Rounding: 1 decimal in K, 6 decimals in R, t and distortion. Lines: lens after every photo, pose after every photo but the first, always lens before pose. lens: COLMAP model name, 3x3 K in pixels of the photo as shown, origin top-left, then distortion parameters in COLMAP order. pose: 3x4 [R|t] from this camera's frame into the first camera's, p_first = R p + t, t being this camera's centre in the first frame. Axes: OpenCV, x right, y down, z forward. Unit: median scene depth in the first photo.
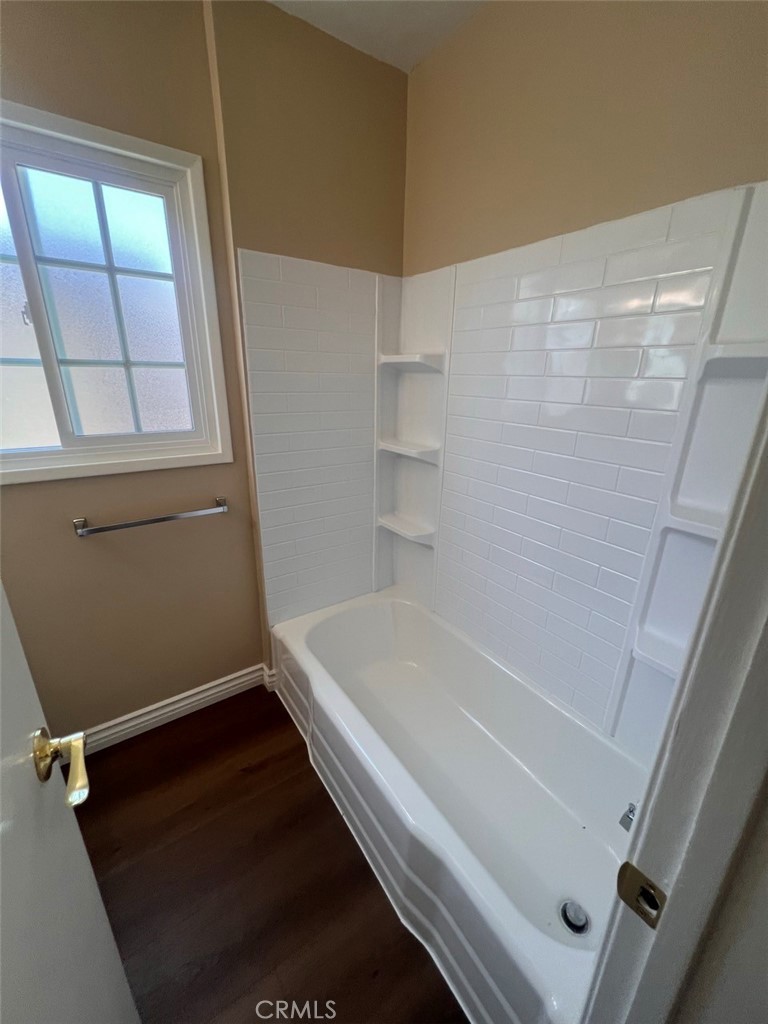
lens RADIAL K [[409.1, 0, 385.3], [0, 409.1, 510.0], [0, 0, 1]] dist [-0.001428, 0.000097]
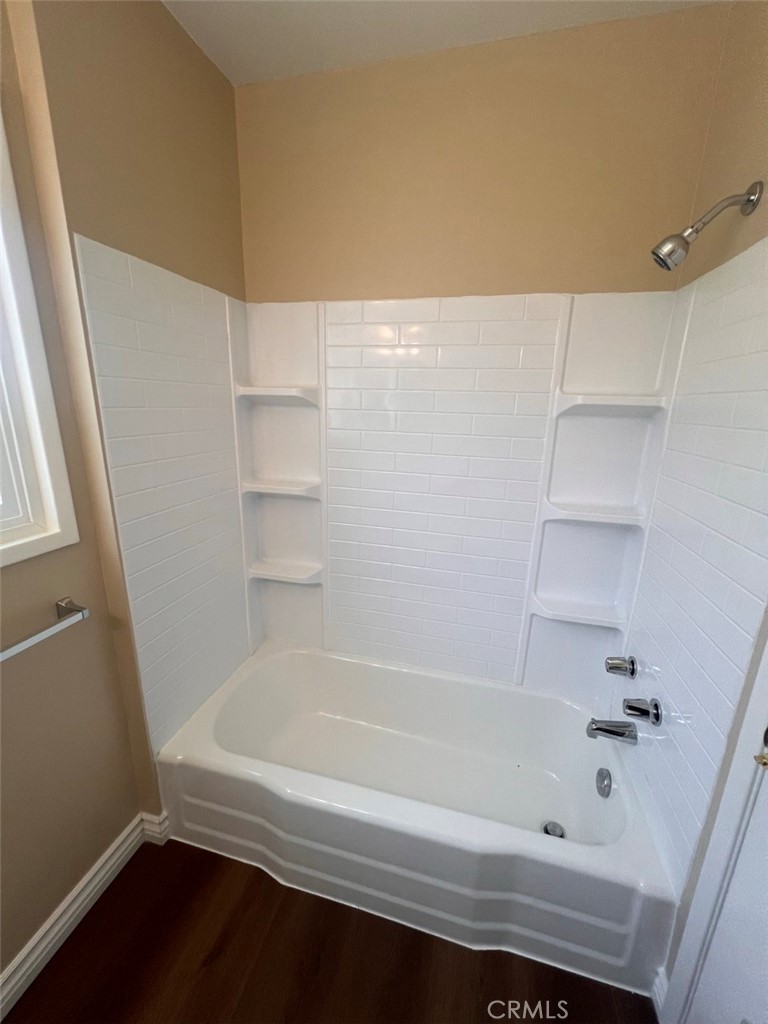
lens RADIAL K [[409.1, 0, 385.3], [0, 409.1, 510.0], [0, 0, 1]] dist [-0.001428, 0.000097]
pose [[0.759895, -0.167084, 0.628205, -0.374379], [0.195739, 0.980363, 0.023976, -0.079968], [-0.619875, 0.104744, 0.777678, 0.152562]]
